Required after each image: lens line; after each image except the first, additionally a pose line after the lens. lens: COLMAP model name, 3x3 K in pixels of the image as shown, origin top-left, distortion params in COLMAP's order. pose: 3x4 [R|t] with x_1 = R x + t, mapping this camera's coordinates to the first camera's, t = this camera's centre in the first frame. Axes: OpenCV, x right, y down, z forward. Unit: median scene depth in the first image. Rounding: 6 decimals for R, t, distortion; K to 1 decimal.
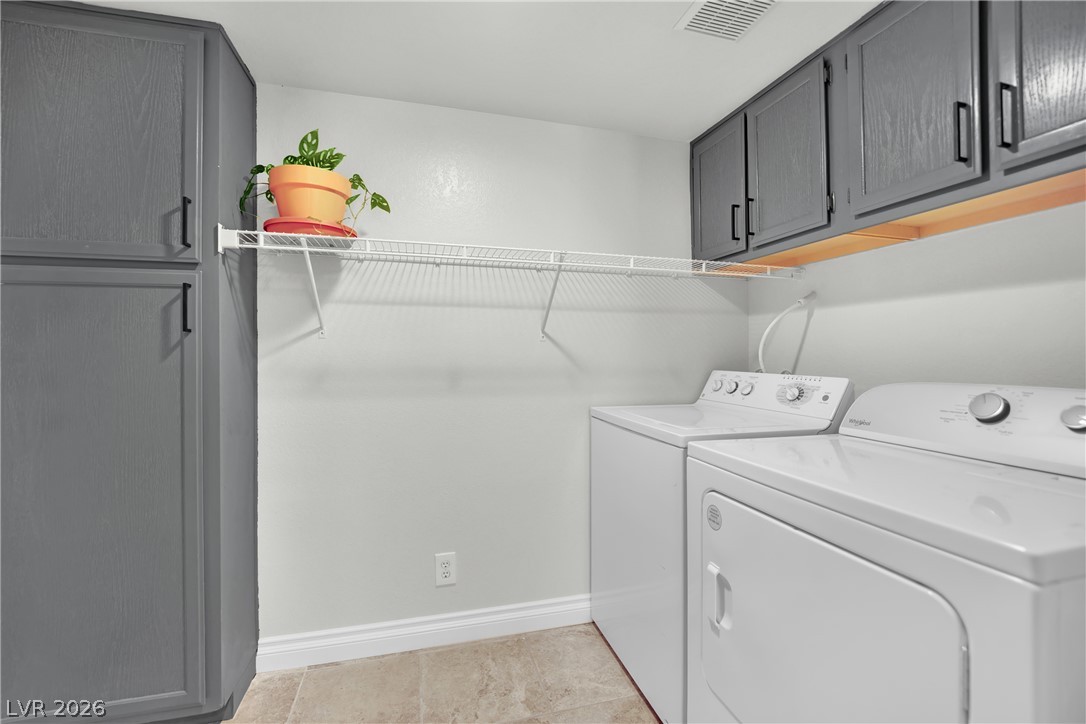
lens RADIAL K [[448.8, 0, 536.2], [0, 448.8, 370.1], [0, 0, 1]] dist [-0.014881, -0.001478]
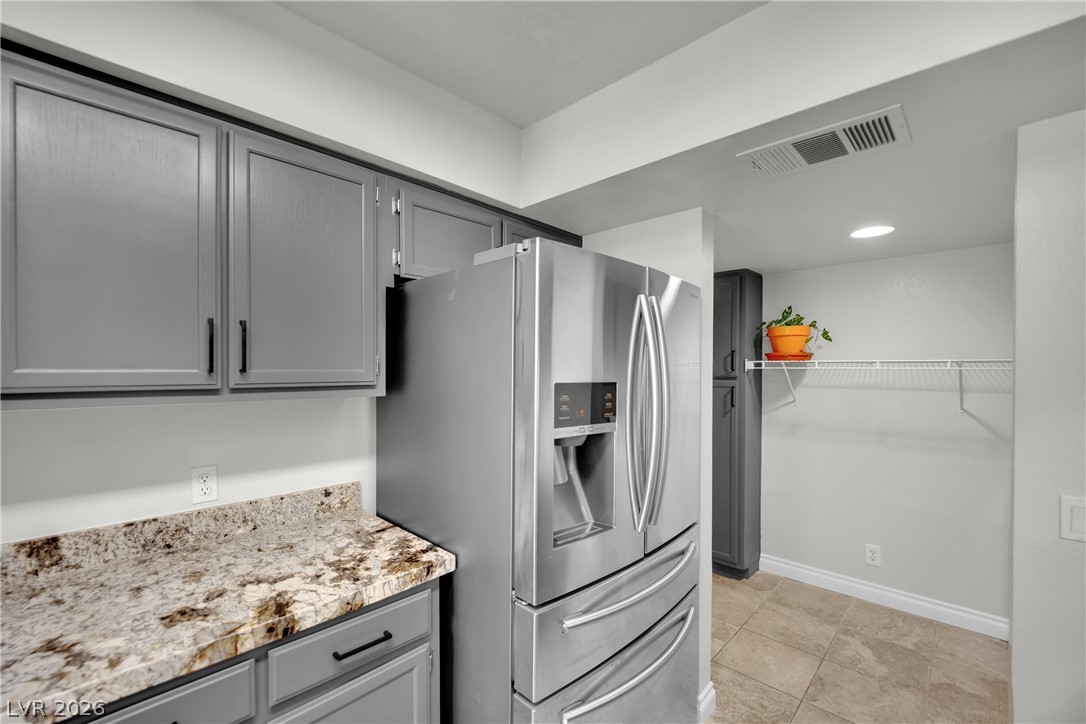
lens RADIAL K [[448.8, 0, 532.7], [0, 448.8, 371.2], [0, 0, 1]] dist [-0.014881, -0.001478]
pose [[0.503877, 0.017428, -0.863600, 0.643546], [0.005124, 0.999719, 0.023165, -0.299449], [0.863760, -0.016097, 0.503646, -0.986385]]
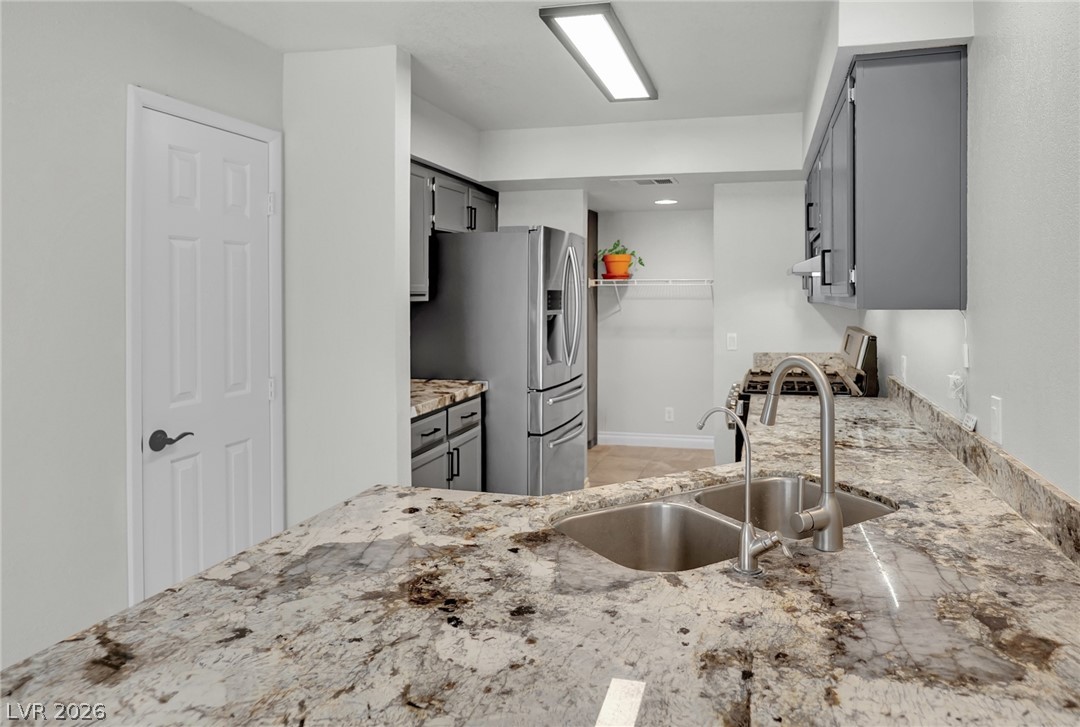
lens RADIAL K [[700.1, 0, 613.9], [0, 700.1, 281.7], [0, 0, 1]] dist [-0.008777, -0.003129]
pose [[0.887328, 0.001822, -0.461135, 1.436661], [0.001529, 0.999975, 0.006892, -0.311586], [0.461136, -0.006821, 0.887303, -2.773469]]
